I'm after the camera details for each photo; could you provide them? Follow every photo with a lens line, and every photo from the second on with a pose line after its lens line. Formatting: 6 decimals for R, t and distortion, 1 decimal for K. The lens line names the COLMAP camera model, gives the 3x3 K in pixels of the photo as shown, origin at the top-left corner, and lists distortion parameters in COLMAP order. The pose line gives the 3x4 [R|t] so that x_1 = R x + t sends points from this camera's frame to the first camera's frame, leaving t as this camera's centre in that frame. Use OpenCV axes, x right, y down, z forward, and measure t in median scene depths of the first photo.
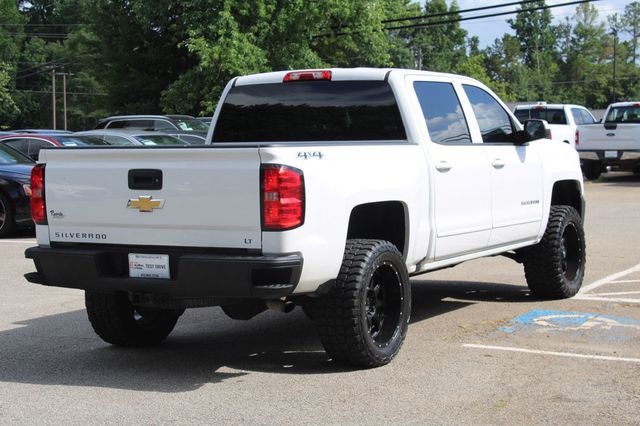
lens RADIAL K [[1287.6, 0, 319.6], [0, 1287.6, 214.0], [0, 0, 1]] dist [0.025311, 0.000000]
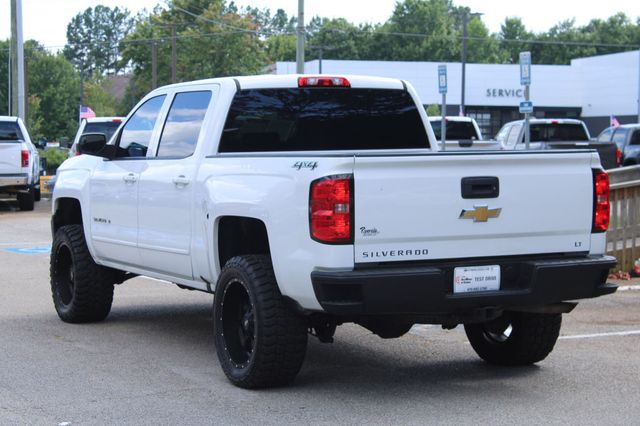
lens RADIAL K [[1419.2, 0, 321.2], [0, 1419.2, 213.8], [0, 0, 1]] dist [0.079775, 0.000000]
pose [[0.577021, -0.034760, 0.815989, -1.031223], [0.053004, 0.998582, 0.005057, -0.018564], [-0.815007, 0.040332, 0.578045, 0.478532]]
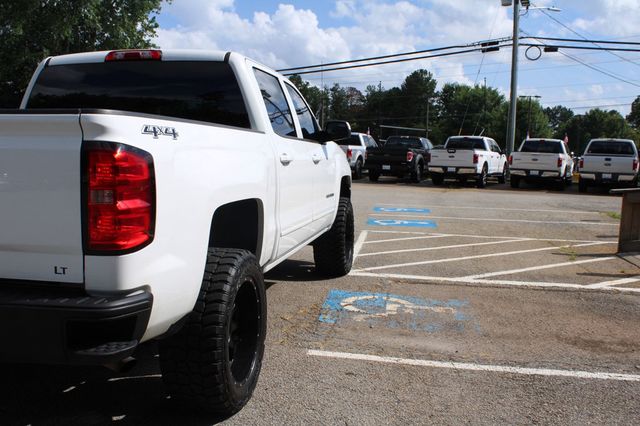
lens RADIAL K [[641.4, 0, 315.2], [0, 641.4, 217.9], [0, 0, 1]] dist [-0.096104, 0.000000]
pose [[0.948930, 0.000399, 0.315485, -0.033381], [-0.013511, 0.999133, 0.039374, -0.015536], [-0.315196, -0.041626, 0.948113, 0.641450]]
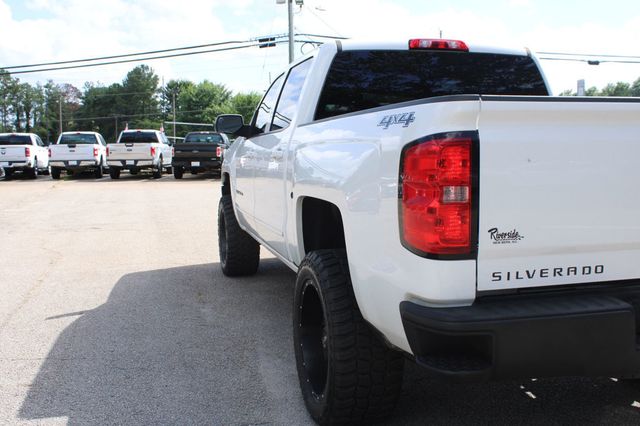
lens RADIAL K [[641.4, 0, 319.3], [0, 641.4, 214.7], [0, 0, 1]] dist [-0.096104, 0.000000]
pose [[0.728112, -0.067348, 0.682141, -0.427214], [0.046782, 0.997724, 0.048571, -0.023021], [-0.683860, -0.003453, 0.729605, 0.891465]]
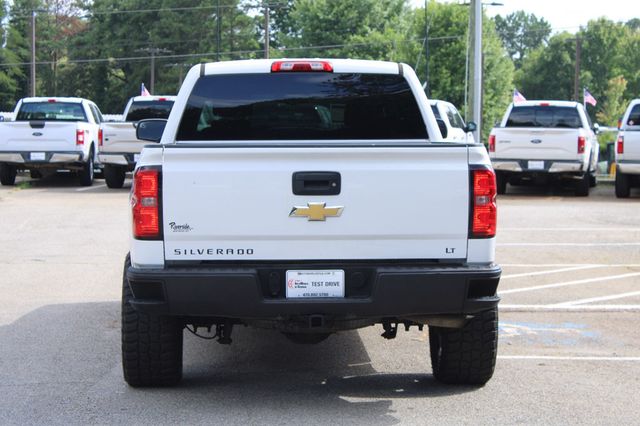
lens RADIAL K [[1499.1, 0, 318.2], [0, 1499.1, 213.6], [0, 0, 1]] dist [0.037481, 0.000000]
pose [[0.852125, -0.017882, 0.523032, -0.642761], [0.022367, 0.999747, -0.002260, -0.004252], [-0.522859, 0.013625, 0.852310, 0.140908]]
